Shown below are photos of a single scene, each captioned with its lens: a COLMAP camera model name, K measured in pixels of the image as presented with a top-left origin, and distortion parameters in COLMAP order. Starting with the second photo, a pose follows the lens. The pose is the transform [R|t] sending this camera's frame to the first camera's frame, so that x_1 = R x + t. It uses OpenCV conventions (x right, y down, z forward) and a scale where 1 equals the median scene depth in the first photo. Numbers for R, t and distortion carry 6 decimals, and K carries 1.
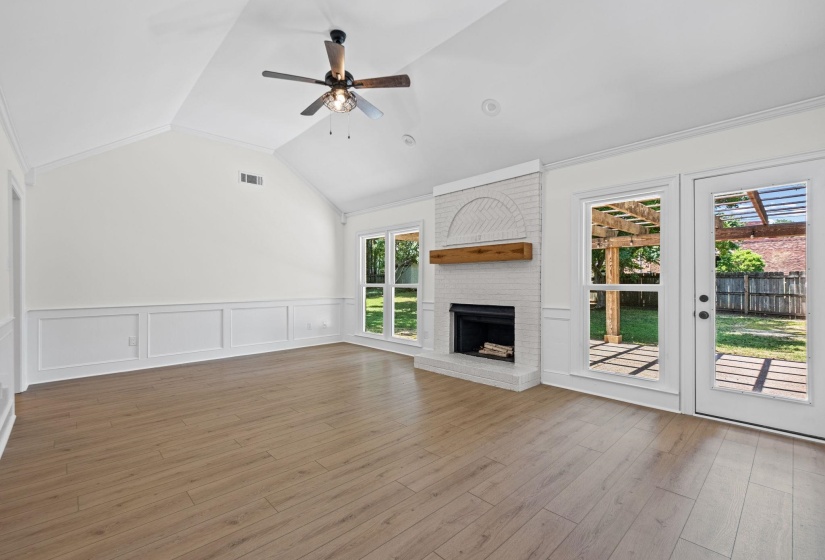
lens RADIAL K [[364.5, 0, 412.0], [0, 364.5, 285.7], [0, 0, 1]] dist [0.000023, -0.000719]
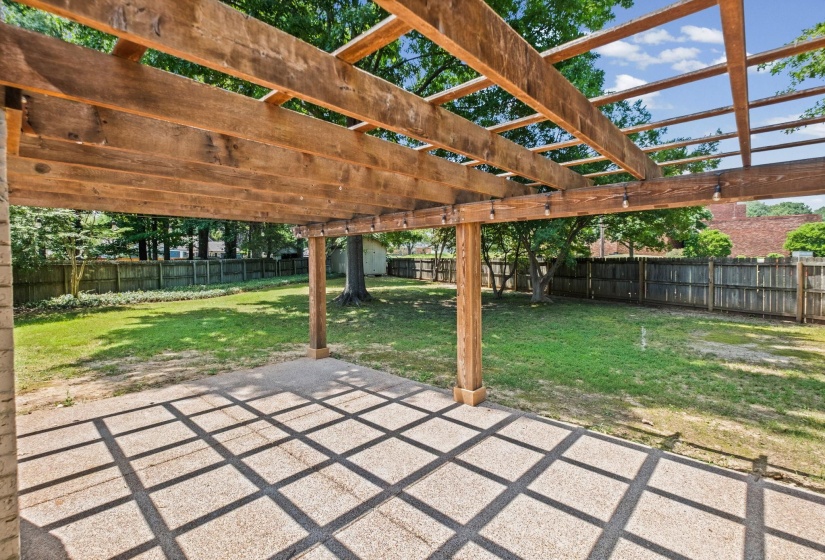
lens RADIAL K [[378.5, 0, 412.1], [0, 378.5, 275.8], [0, 0, 1]] dist [-0.000067, -0.000188]
pose [[0.997595, -0.005578, 0.069093, 0.127318], [0.003792, 0.999656, 0.025963, -0.012980], [-0.069214, -0.025638, 0.997272, 0.134760]]
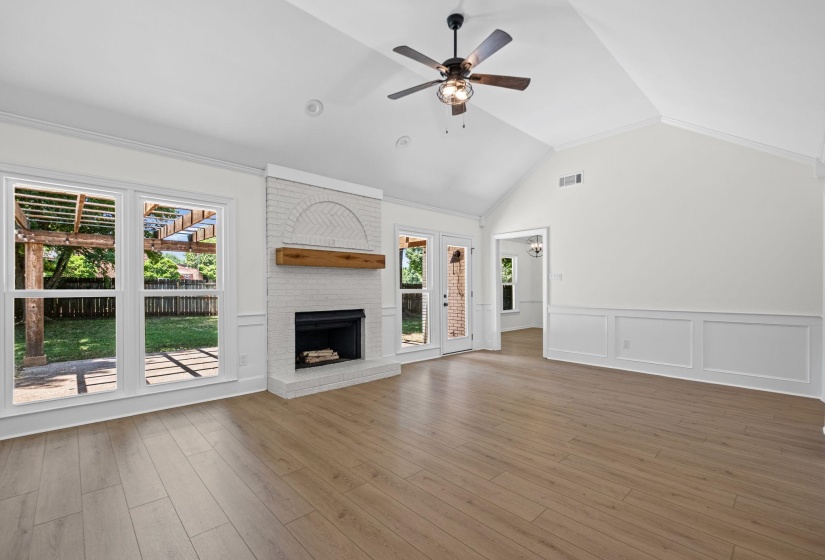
lens RADIAL K [[366.8, 0, 411.2], [0, 366.8, 291.0], [0, 0, 1]] dist [0.003385, 0.000213]
pose [[0.006737, -0.007368, 0.999950, -1.143142], [0.006669, 0.999951, 0.007323, -0.008901], [-0.999955, 0.006619, 0.006785, 1.110370]]
